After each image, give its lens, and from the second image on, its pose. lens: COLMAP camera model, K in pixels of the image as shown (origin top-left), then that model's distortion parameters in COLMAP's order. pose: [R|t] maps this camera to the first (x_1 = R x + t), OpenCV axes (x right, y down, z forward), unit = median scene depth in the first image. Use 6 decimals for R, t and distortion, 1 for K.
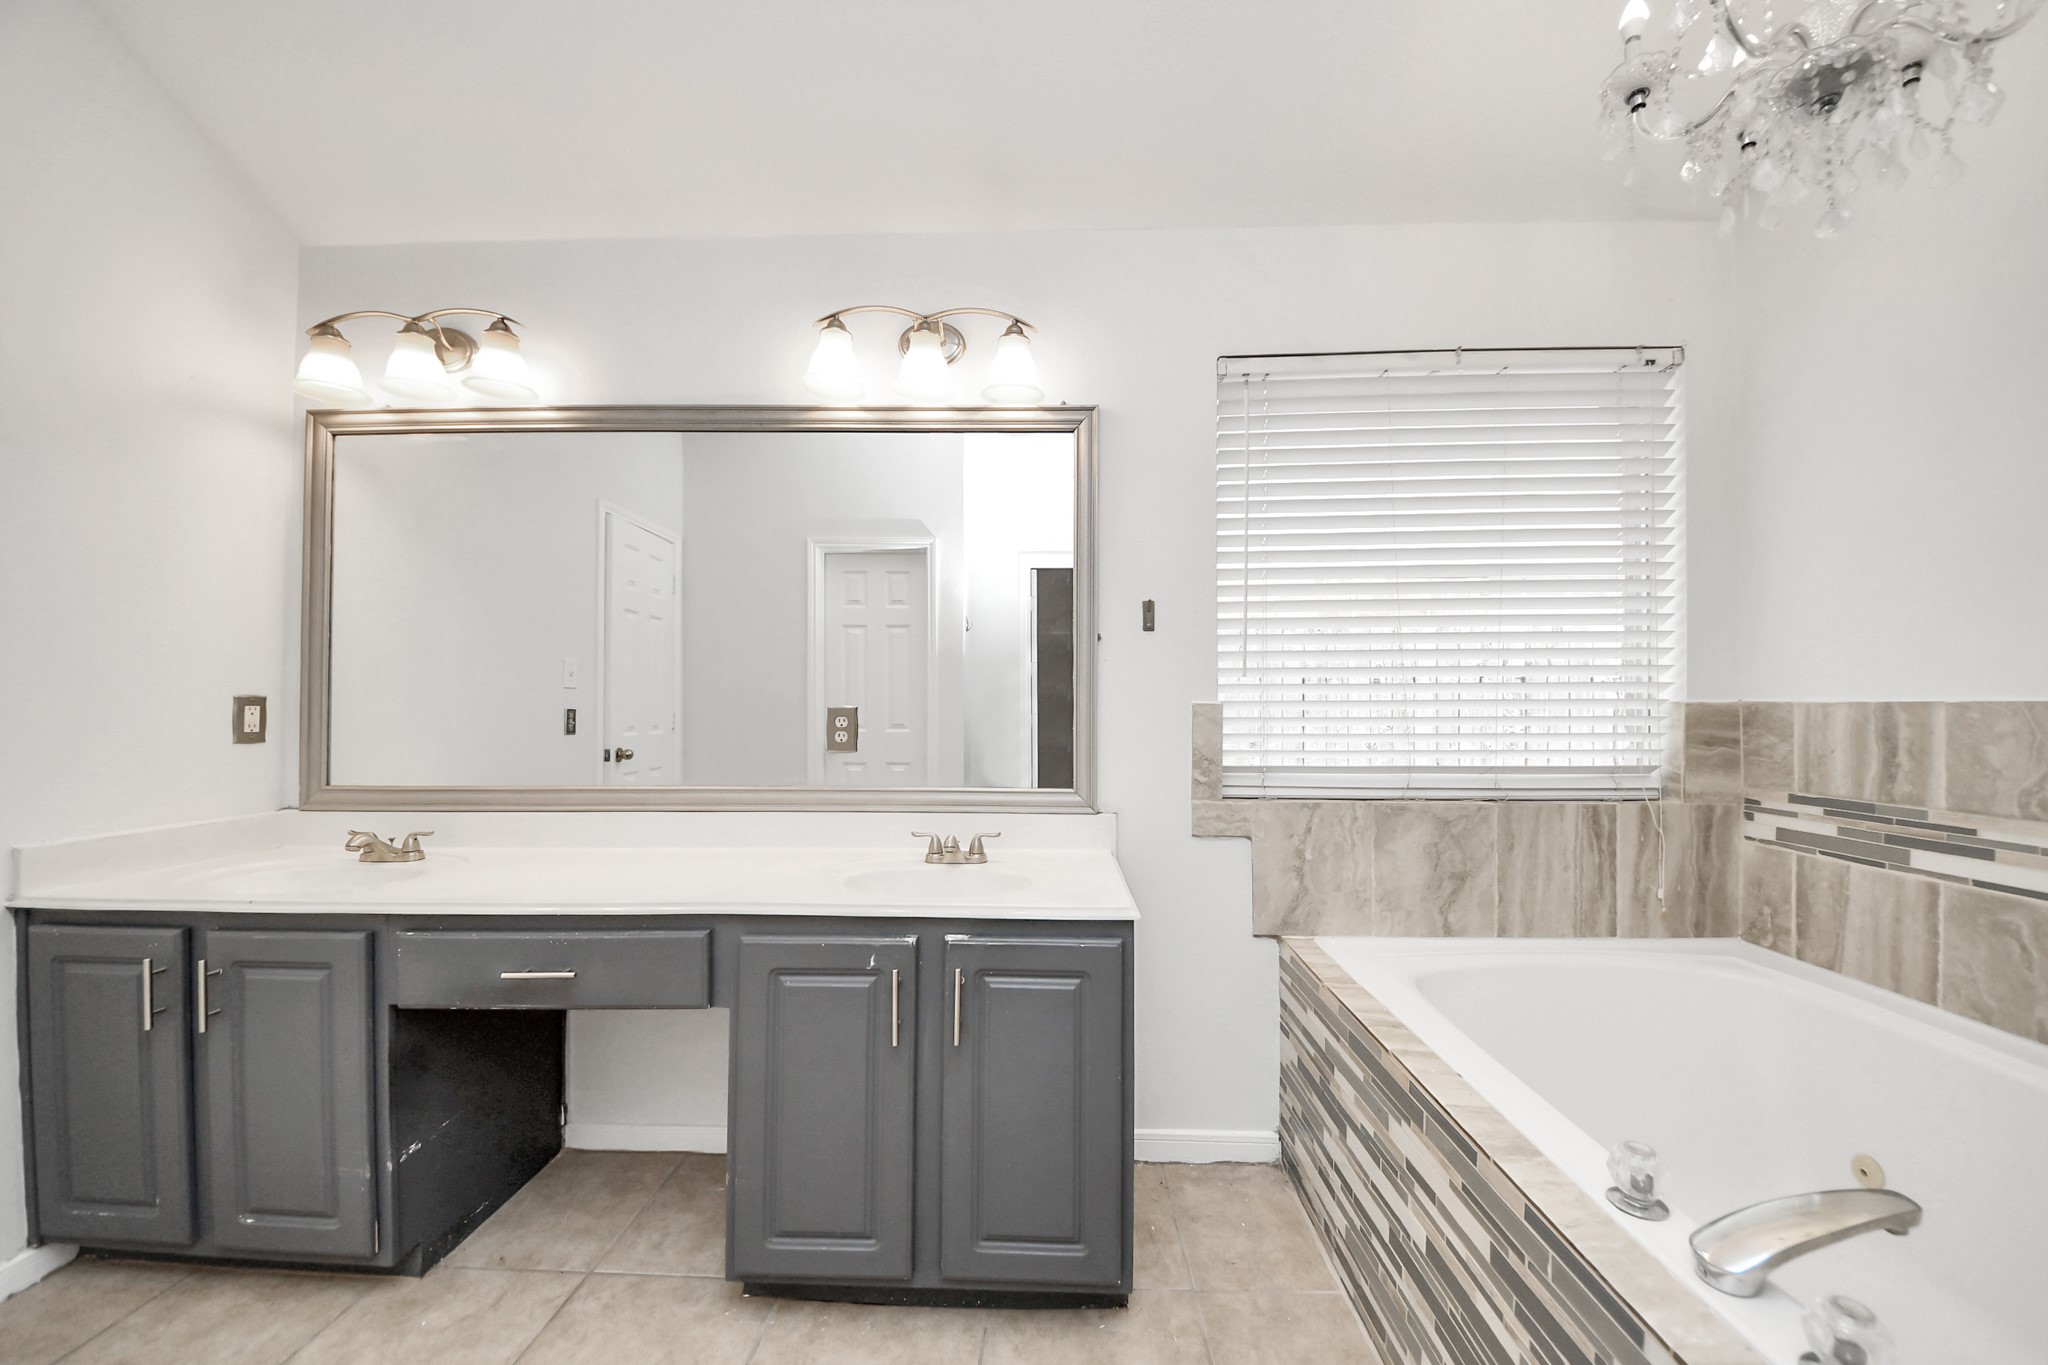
lens RADIAL K [[707.3, 0, 986.2], [0, 707.3, 708.3], [0, 0, 1]] dist [0.015449, -0.012420]
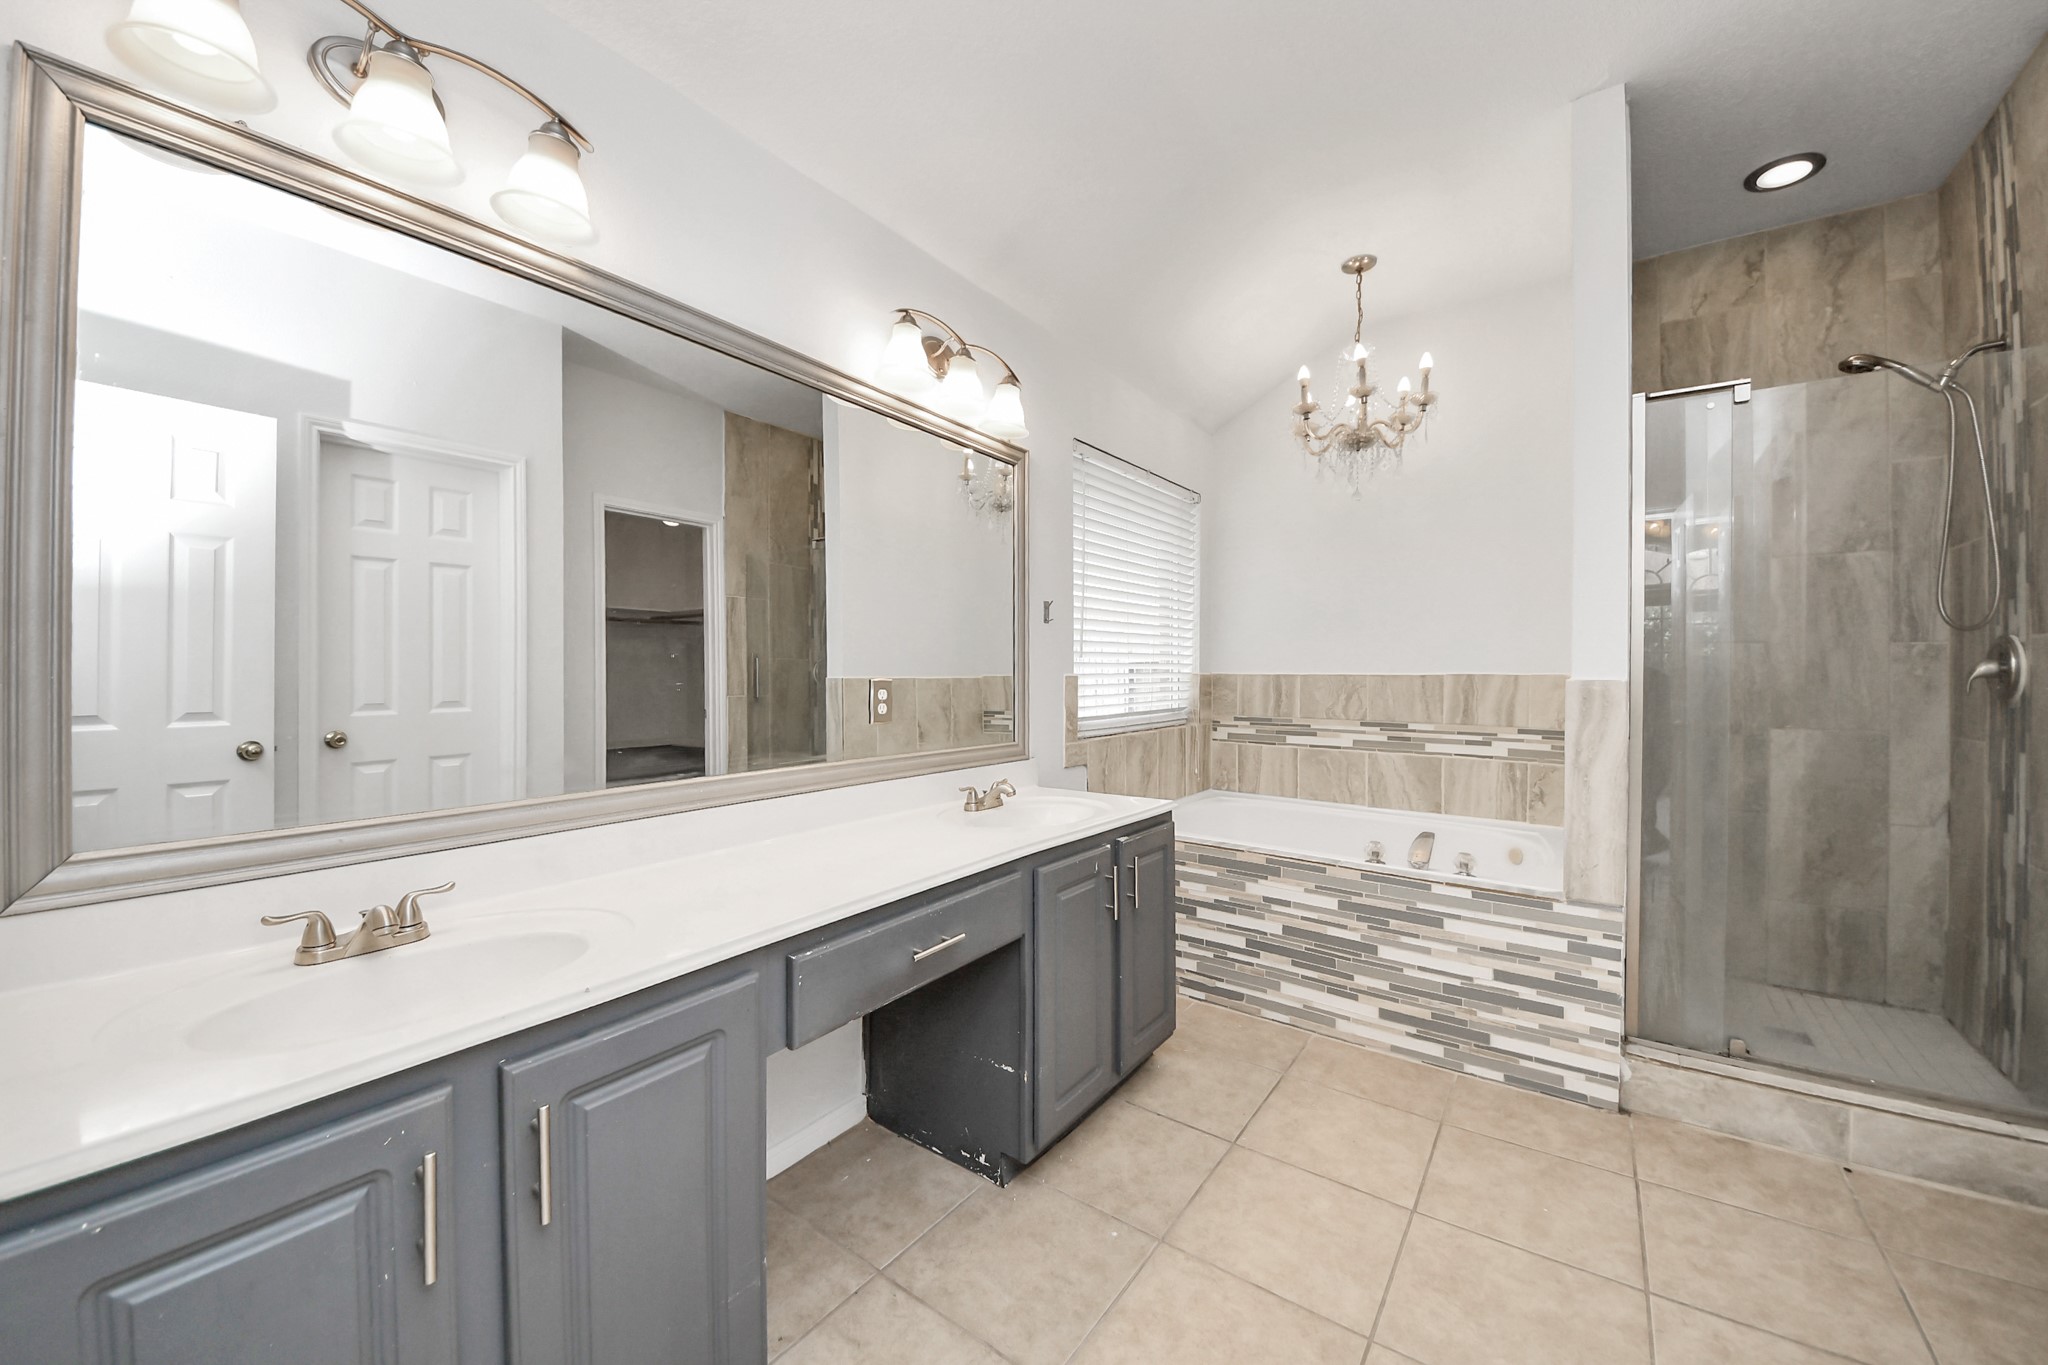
lens RADIAL K [[717.7, 0, 1019.9], [0, 717.7, 693.2], [0, 0, 1]] dist [0.027493, -0.017895]
pose [[0.596183, -0.023411, 0.802507, -0.993259], [0.005205, 0.999666, 0.025296, -0.008823], [-0.802831, -0.010904, 0.596106, 0.218345]]
